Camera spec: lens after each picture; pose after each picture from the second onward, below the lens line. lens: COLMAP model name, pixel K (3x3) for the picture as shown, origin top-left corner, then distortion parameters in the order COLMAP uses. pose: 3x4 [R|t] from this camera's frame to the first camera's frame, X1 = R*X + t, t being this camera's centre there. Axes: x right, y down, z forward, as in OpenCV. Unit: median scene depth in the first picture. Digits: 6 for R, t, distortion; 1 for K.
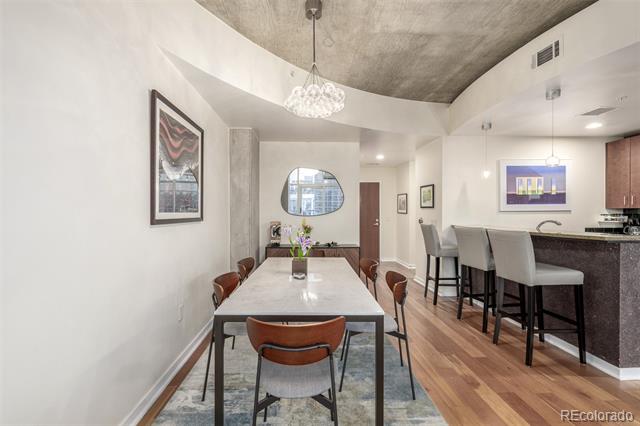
lens RADIAL K [[268.1, 0, 321.0], [0, 268.1, 214.7], [0, 0, 1]] dist [-0.002035, -0.000069]
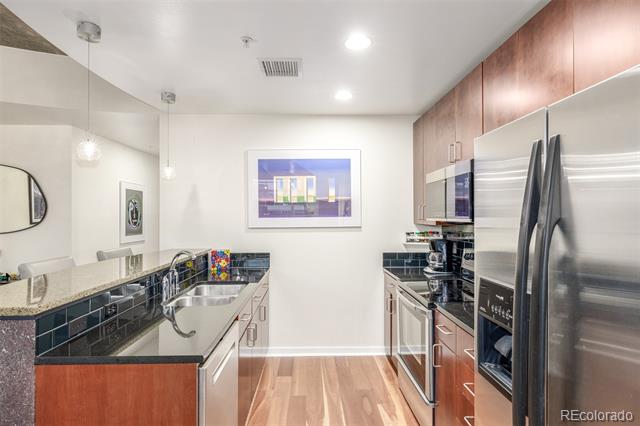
lens RADIAL K [[330.3, 0, 320.0], [0, 330.3, 213.0], [0, 0, 1]] dist [0.016432, 0.000168]
pose [[0.999975, -0.002827, -0.006536, 0.849180], [0.002693, 0.999789, -0.020363, -0.032993], [0.006592, 0.020345, 0.999771, 0.190906]]
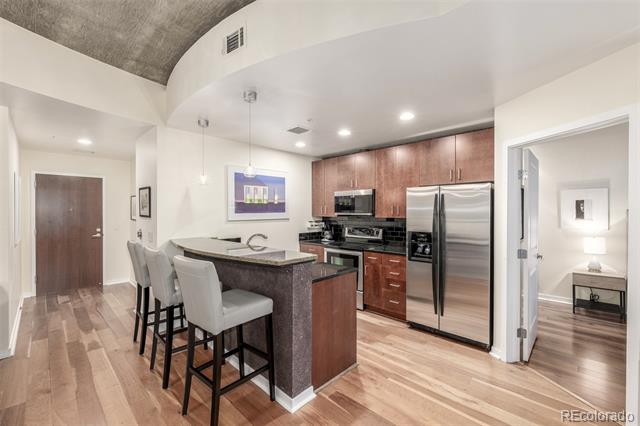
lens RADIAL K [[271.3, 0, 320.0], [0, 271.3, 213.0], [0, 0, 1]] dist [-0.000623, 0.000186]
pose [[0.702028, -0.006207, 0.712122, 0.226687], [0.010627, 0.999942, -0.001761, -0.035428], [-0.712070, 0.008804, 0.702054, 0.122341]]
